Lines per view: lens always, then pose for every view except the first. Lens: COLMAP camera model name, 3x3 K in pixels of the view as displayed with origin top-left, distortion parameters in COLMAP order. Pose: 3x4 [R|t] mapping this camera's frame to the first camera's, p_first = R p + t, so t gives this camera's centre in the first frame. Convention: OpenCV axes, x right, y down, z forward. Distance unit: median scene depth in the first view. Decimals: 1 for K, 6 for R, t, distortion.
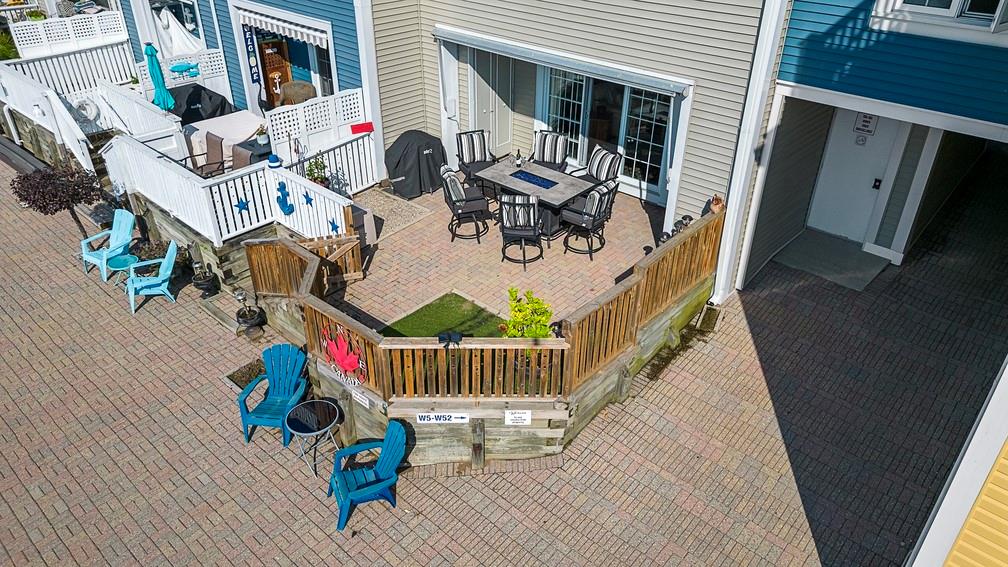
lens RADIAL K [[695.5, 0, 503.7], [0, 695.5, 277.3], [0, 0, 1]] dist [0.048448, -0.002622]
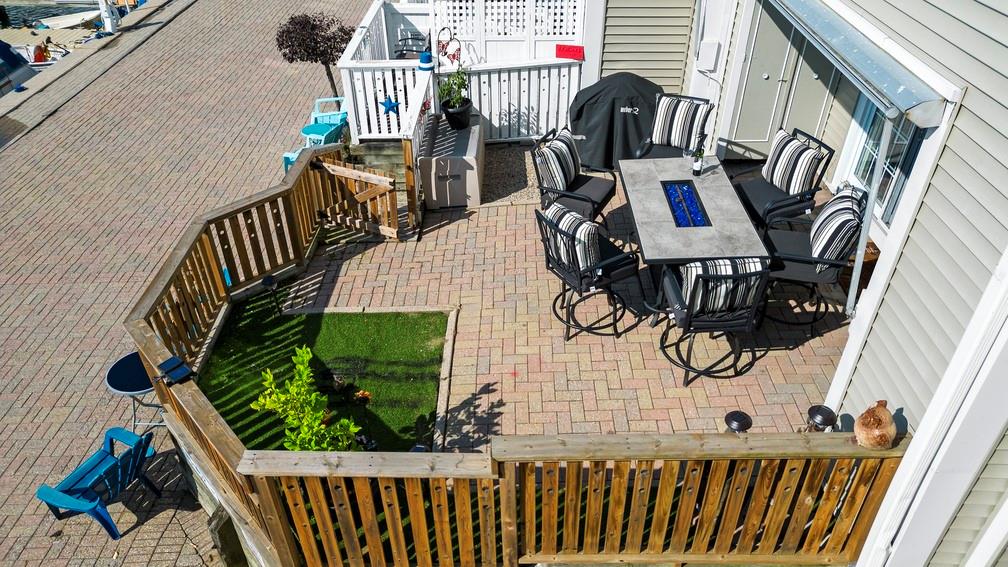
lens RADIAL K [[695.5, 0, 503.7], [0, 695.5, 277.3], [0, 0, 1]] dist [0.048448, -0.002622]
pose [[0.660742, 0.427152, -0.617220, 0.304316], [-0.376499, 0.899969, 0.219784, -0.151068], [0.649360, 0.087162, 0.755470, 0.483906]]
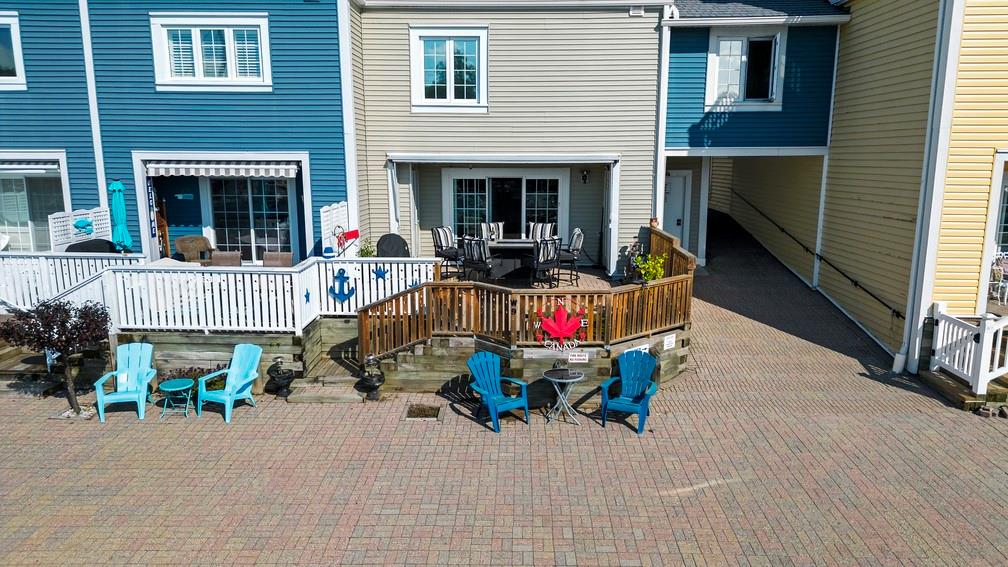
lens RADIAL K [[695.5, 0, 503.7], [0, 695.5, 277.3], [0, 0, 1]] dist [0.048448, -0.002622]
pose [[0.760726, -0.126213, 0.636684, -0.805653], [0.342783, 0.911086, -0.228957, 0.210018], [-0.551177, 0.392418, 0.736351, 0.060513]]
